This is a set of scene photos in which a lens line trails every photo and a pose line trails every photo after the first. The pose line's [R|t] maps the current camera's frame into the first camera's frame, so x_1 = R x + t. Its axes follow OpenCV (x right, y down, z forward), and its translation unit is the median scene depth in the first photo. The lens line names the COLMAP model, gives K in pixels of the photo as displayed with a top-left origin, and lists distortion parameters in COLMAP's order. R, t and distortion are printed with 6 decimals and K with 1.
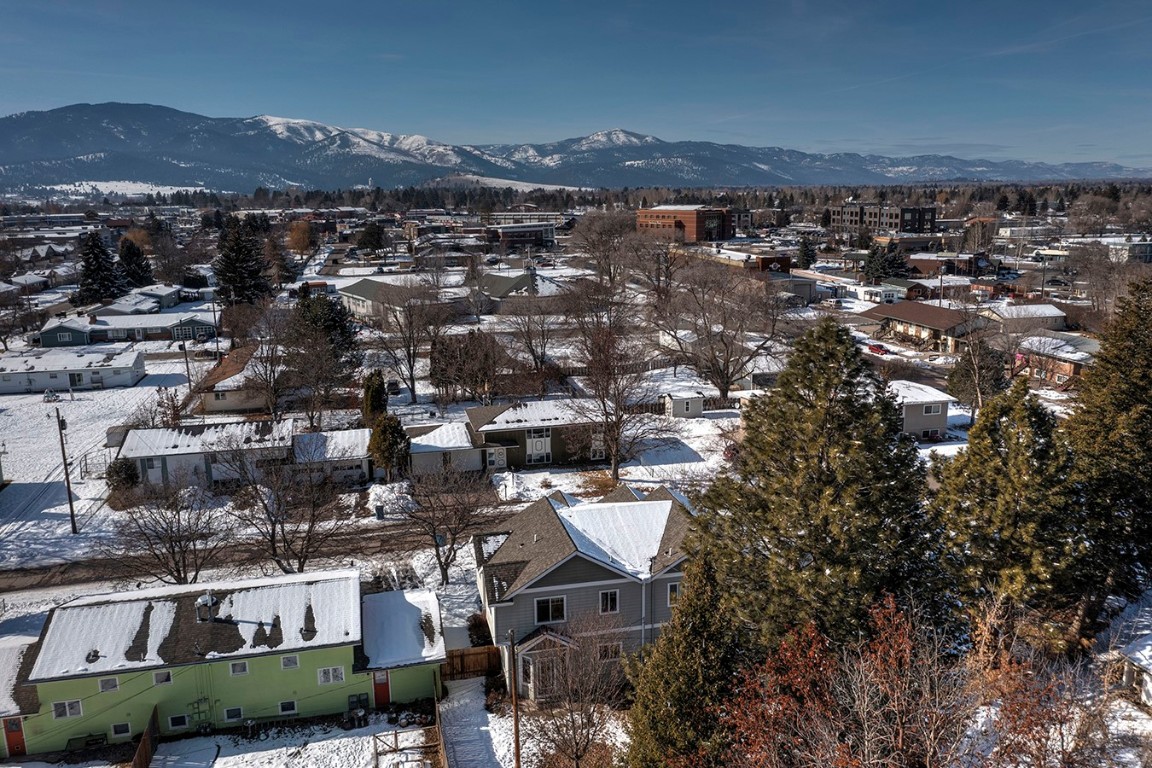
lens RADIAL K [[907.2, 0, 573.4], [0, 907.2, 382.6], [0, 0, 1]] dist [0.000280, 0.010664]
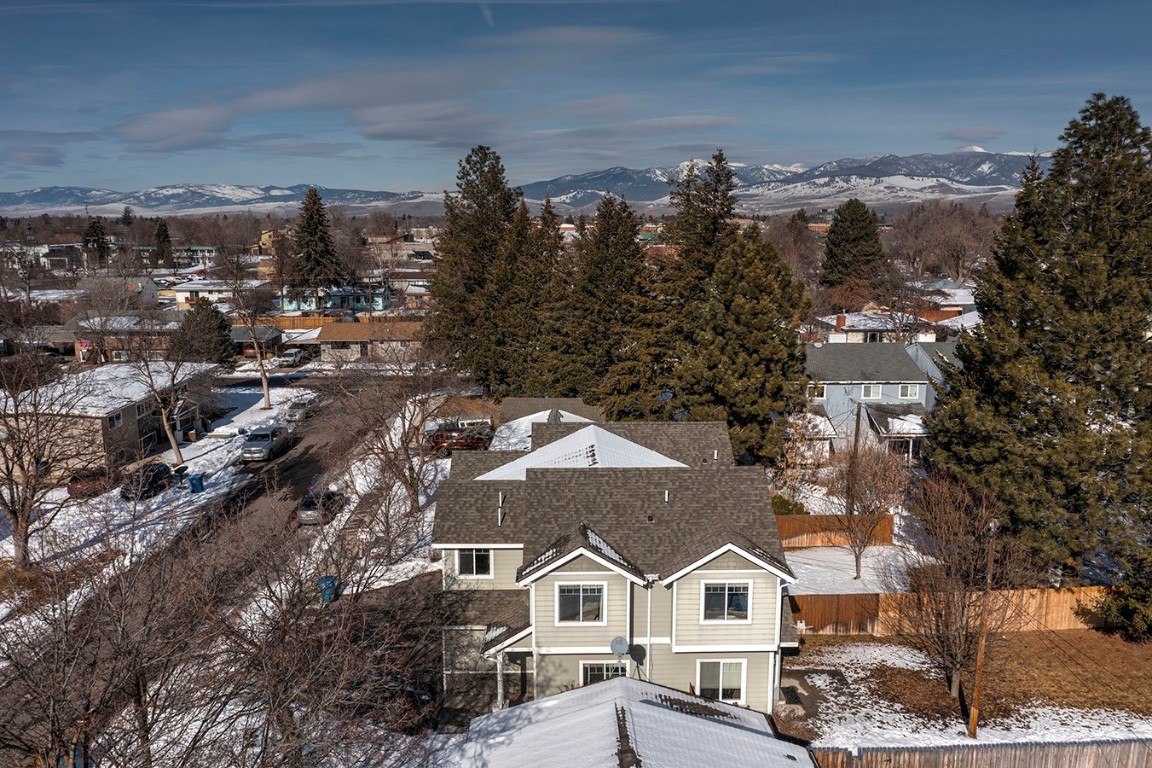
lens RADIAL K [[907.2, 0, 576.4], [0, 907.2, 384.2], [0, 0, 1]] dist [0.000280, 0.010664]
pose [[0.197691, -0.163185, 0.966586, -0.314377], [0.207060, 0.970749, 0.121539, 0.002391], [-0.958146, 0.176114, 0.225698, 0.433296]]
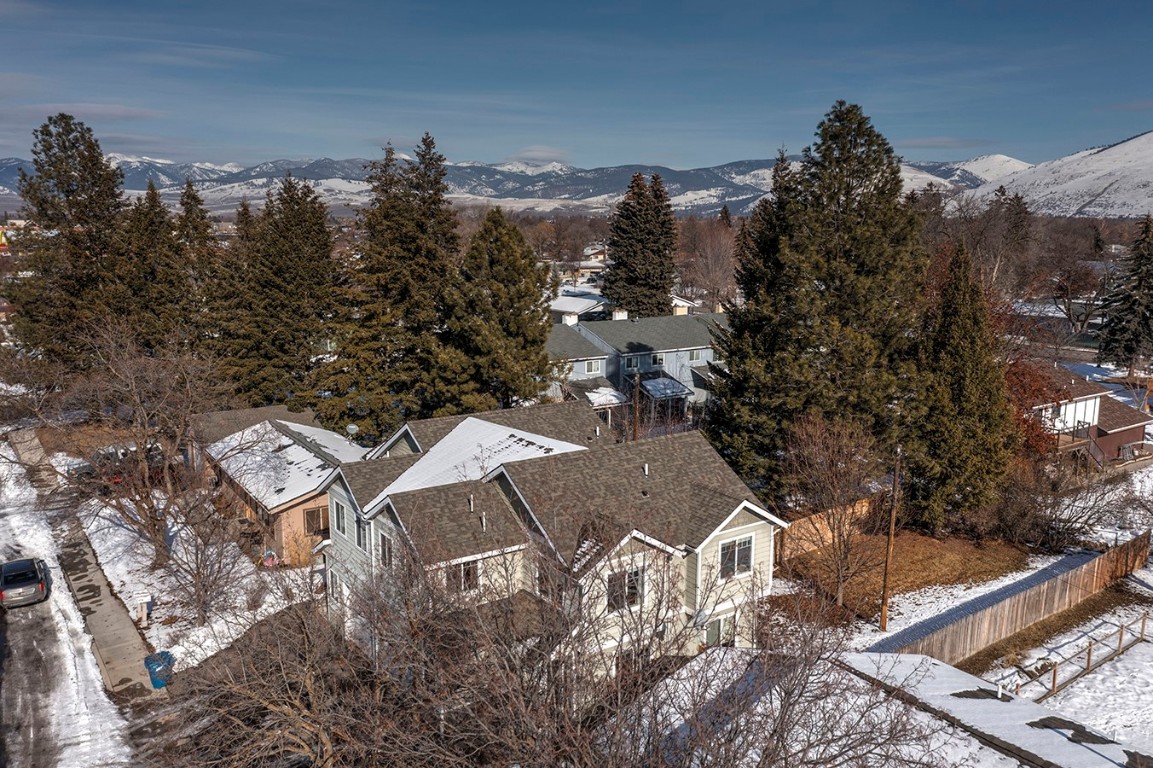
lens RADIAL K [[907.9, 0, 577.8], [0, 907.9, 382.8], [0, 0, 1]] dist [0.000280, 0.010664]
pose [[-0.380751, -0.150373, 0.912369, -0.284090], [0.196622, 0.950958, 0.238787, -0.022543], [-0.903531, 0.270310, -0.332511, 0.593756]]
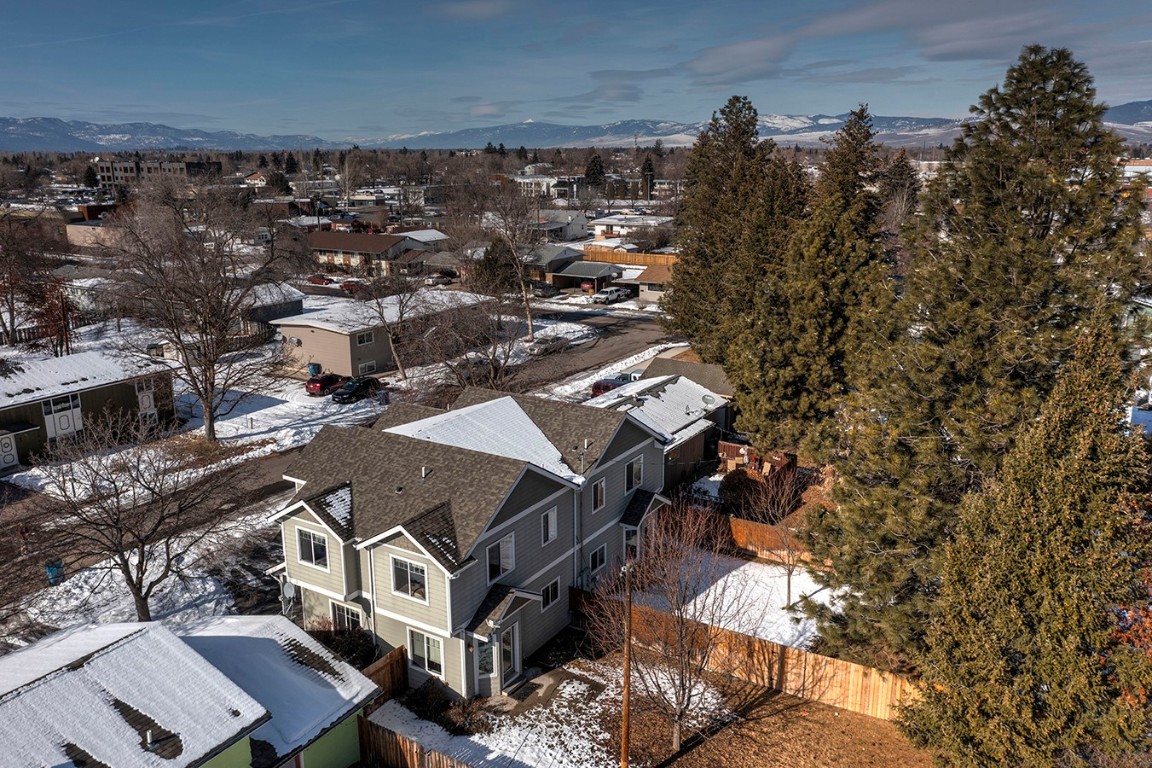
lens RADIAL K [[907.2, 0, 577.1], [0, 907.2, 380.7], [0, 0, 1]] dist [0.000280, 0.010664]
pose [[0.696710, -0.167046, 0.697632, -0.201882], [0.146918, 0.985122, 0.089161, 0.029319], [-0.702147, 0.040376, 0.710887, 0.210409]]
